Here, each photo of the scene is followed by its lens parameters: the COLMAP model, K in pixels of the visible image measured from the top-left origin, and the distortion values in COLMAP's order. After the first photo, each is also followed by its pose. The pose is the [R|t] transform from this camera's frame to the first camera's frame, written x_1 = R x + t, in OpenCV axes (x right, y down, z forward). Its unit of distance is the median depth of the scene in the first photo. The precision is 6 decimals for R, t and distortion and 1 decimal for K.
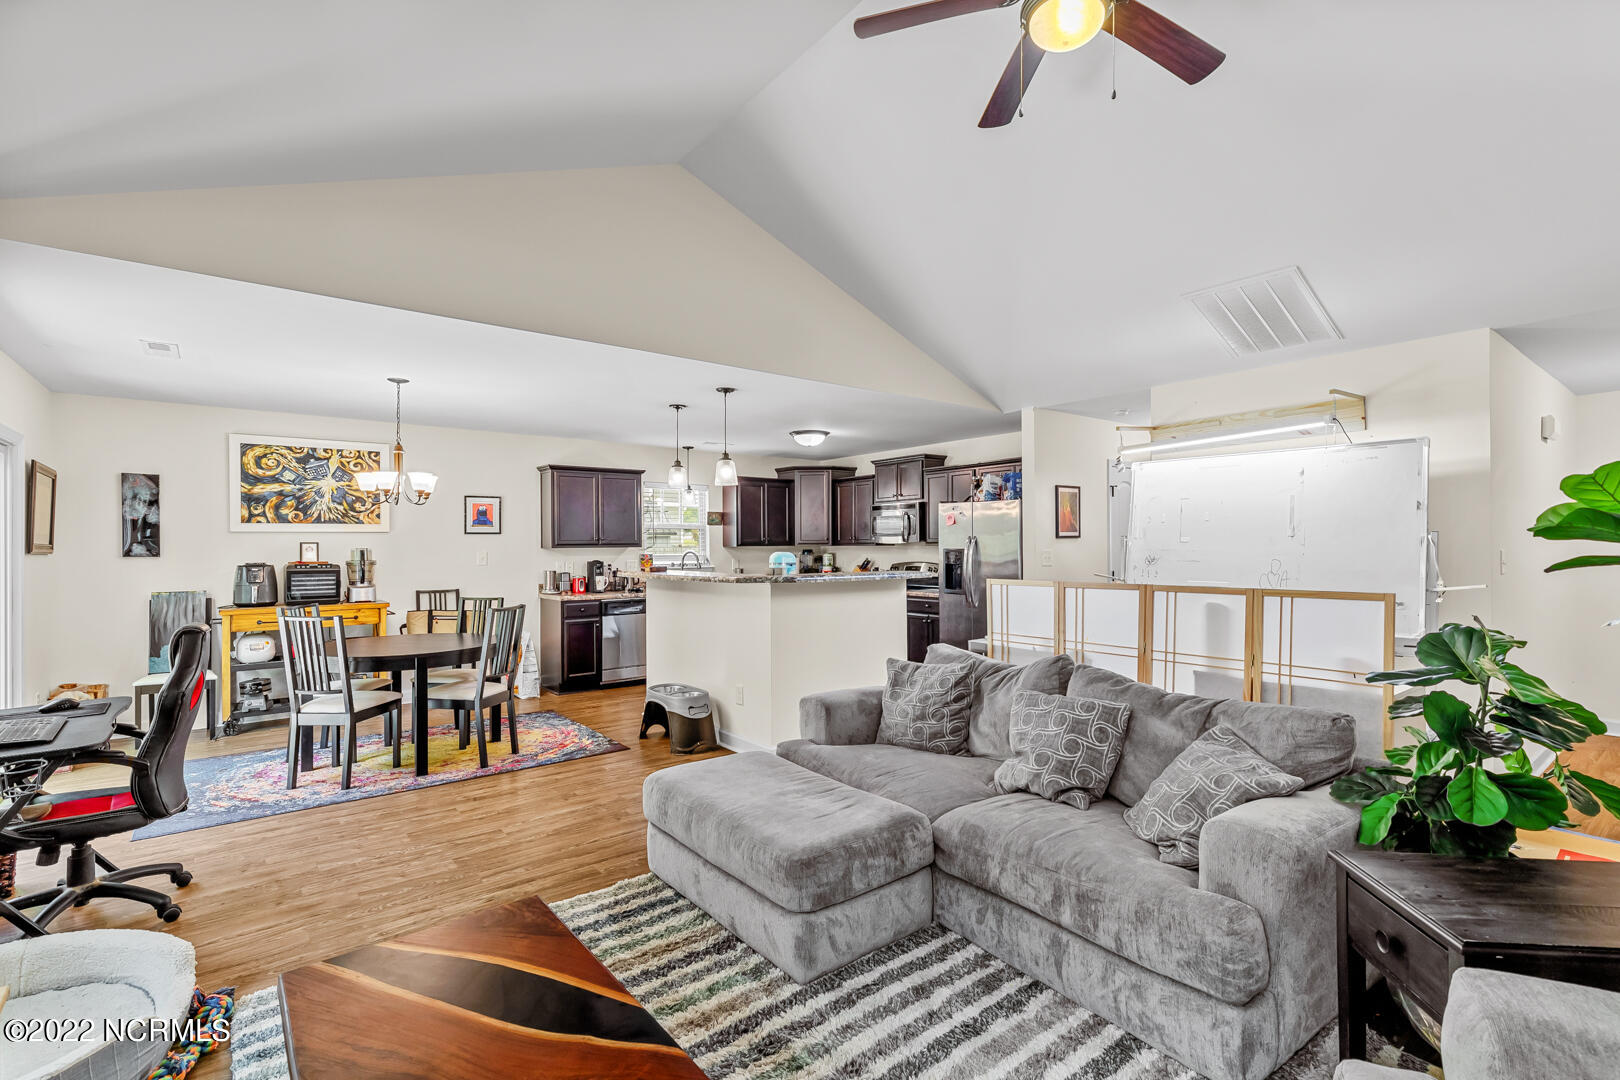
lens RADIAL K [[727.7, 0, 829.8], [0, 727.7, 544.4], [0, 0, 1]] dist [0.002894, -0.000198]
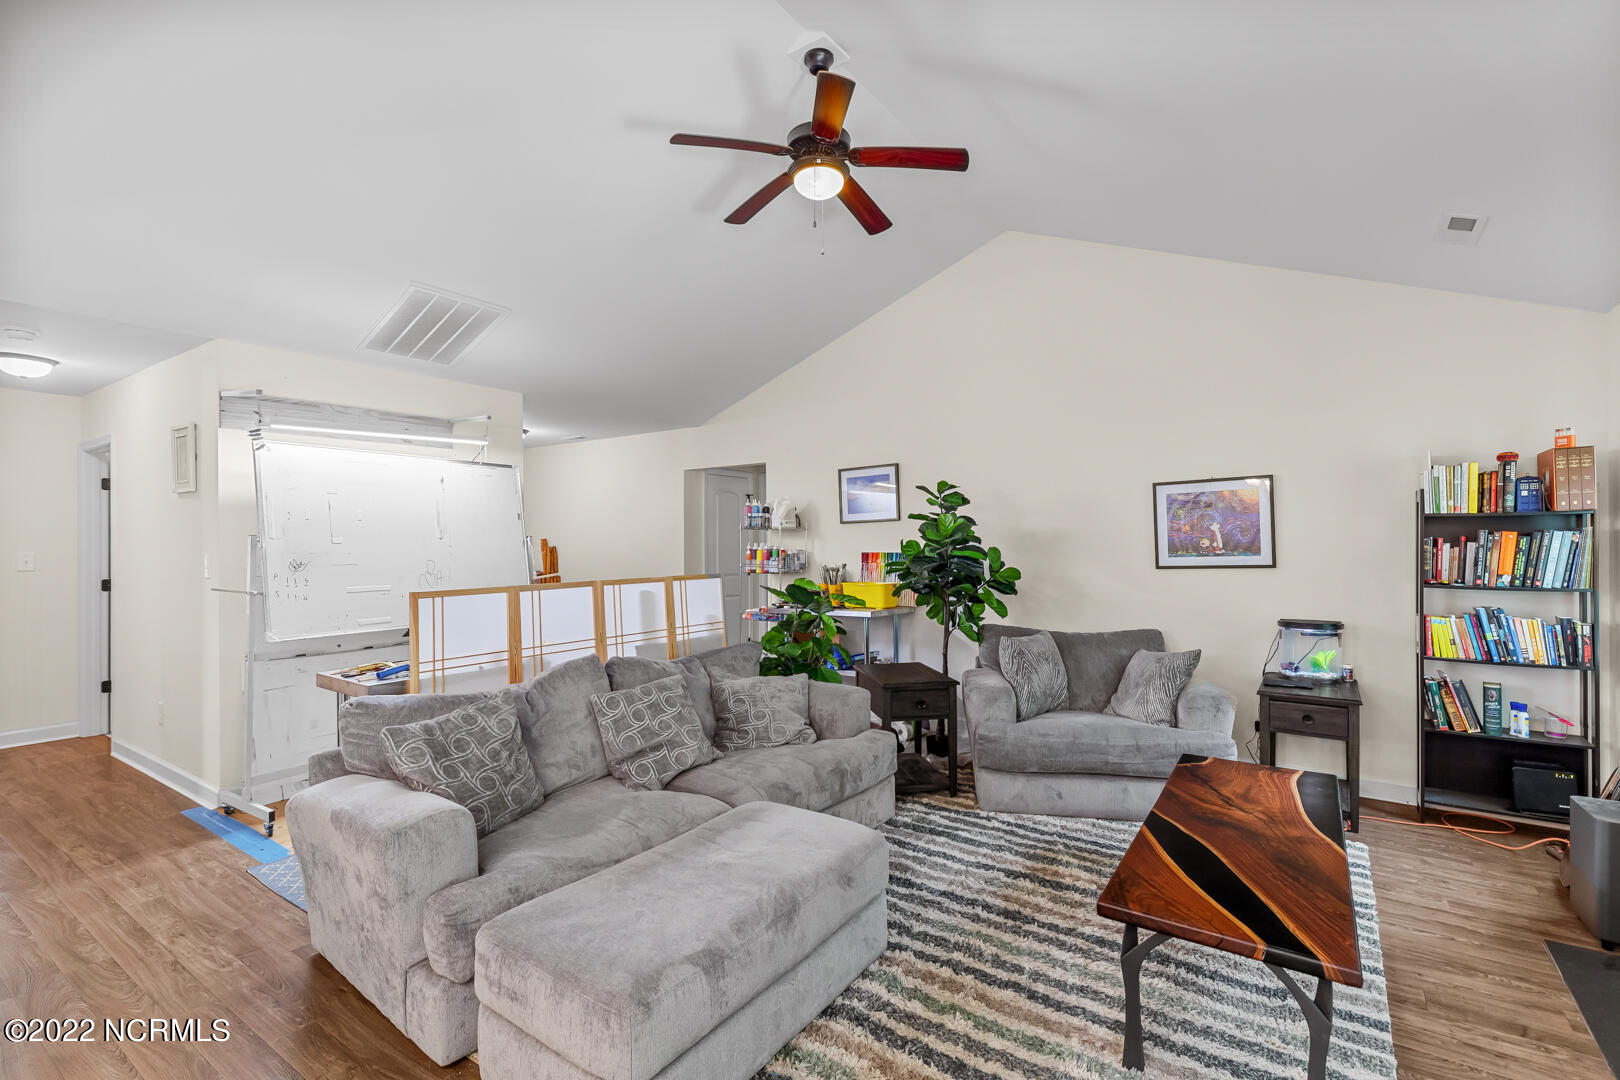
lens RADIAL K [[727.7, 0, 834.2], [0, 727.7, 543.8], [0, 0, 1]] dist [0.002894, -0.000198]
pose [[-0.293373, 0.002563, 0.955995, -0.393846], [0.004299, 0.999990, -0.001361, 0.000843], [-0.955989, 0.003710, -0.293381, 0.518006]]
